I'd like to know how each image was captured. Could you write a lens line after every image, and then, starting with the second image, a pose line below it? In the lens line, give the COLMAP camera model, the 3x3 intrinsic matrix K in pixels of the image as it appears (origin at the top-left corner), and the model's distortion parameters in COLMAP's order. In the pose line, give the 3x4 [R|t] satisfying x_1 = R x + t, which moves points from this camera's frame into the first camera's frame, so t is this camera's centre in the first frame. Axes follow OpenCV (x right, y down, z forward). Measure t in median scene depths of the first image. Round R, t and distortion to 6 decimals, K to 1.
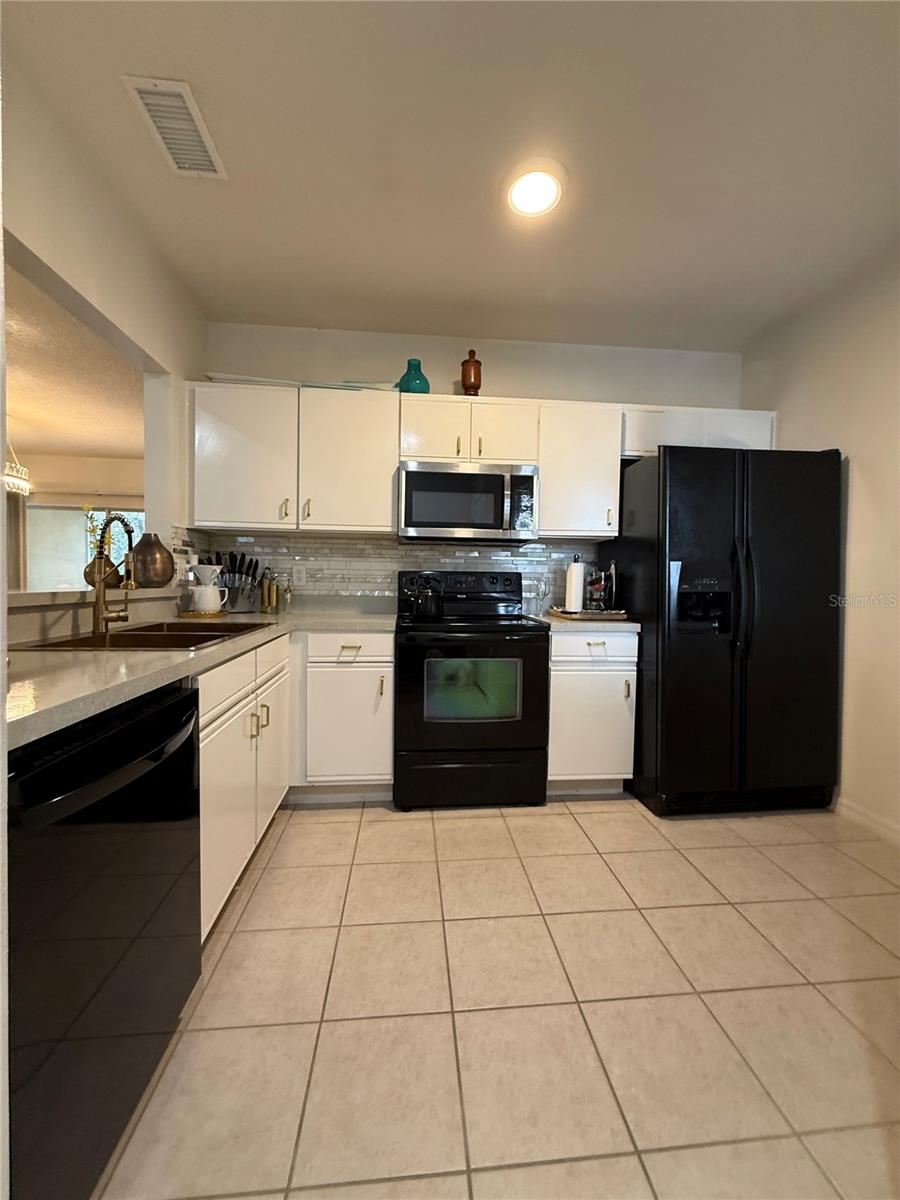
lens RADIAL K [[483.7, 0, 450.0], [0, 483.7, 600.0], [0, 0, 1]] dist [0.000145, 0.000029]
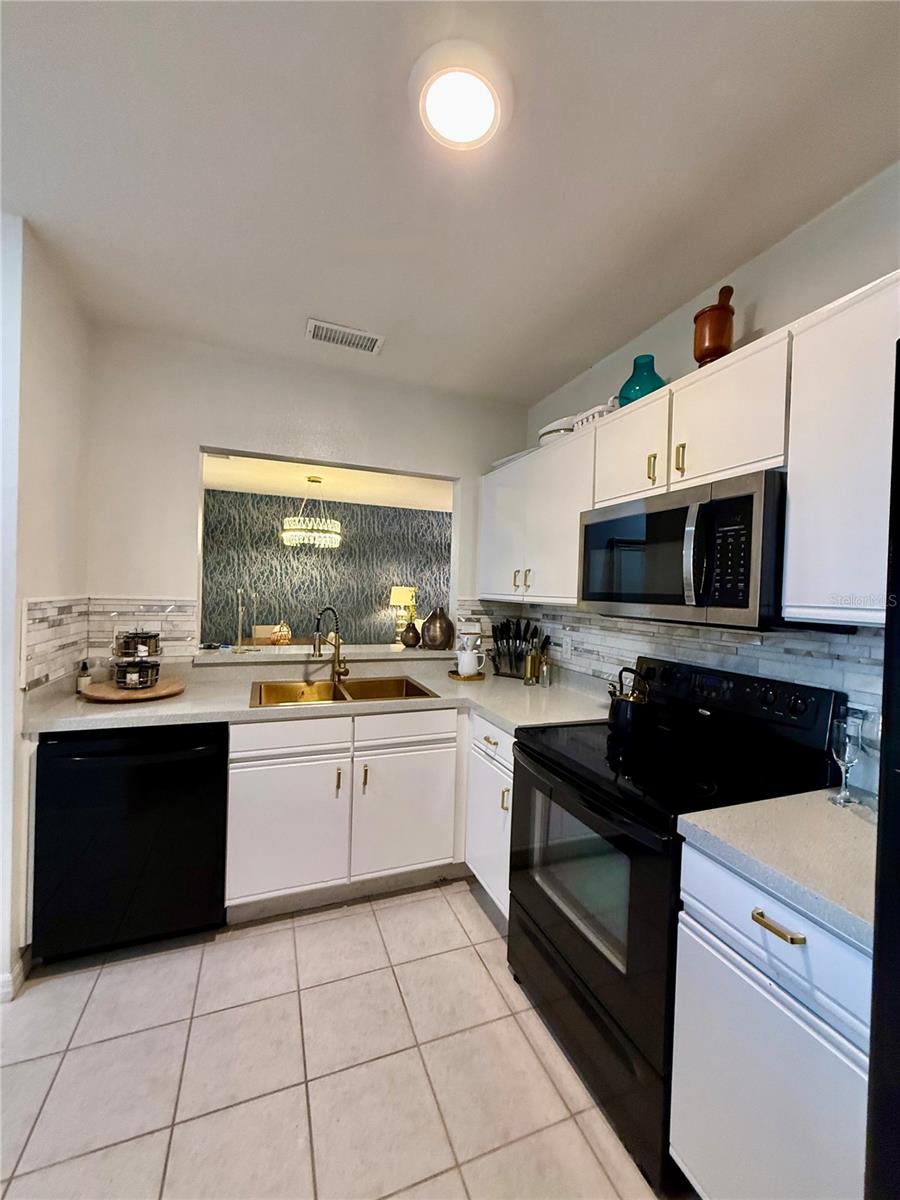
lens RADIAL K [[483.7, 0, 450.0], [0, 483.7, 600.0], [0, 0, 1]] dist [-0.000756, 0.000095]
pose [[0.263989, 0.011530, -0.964457, 0.577666], [-0.061081, 0.998121, -0.004787, -0.139340], [0.962590, 0.060174, 0.264197, 0.633654]]
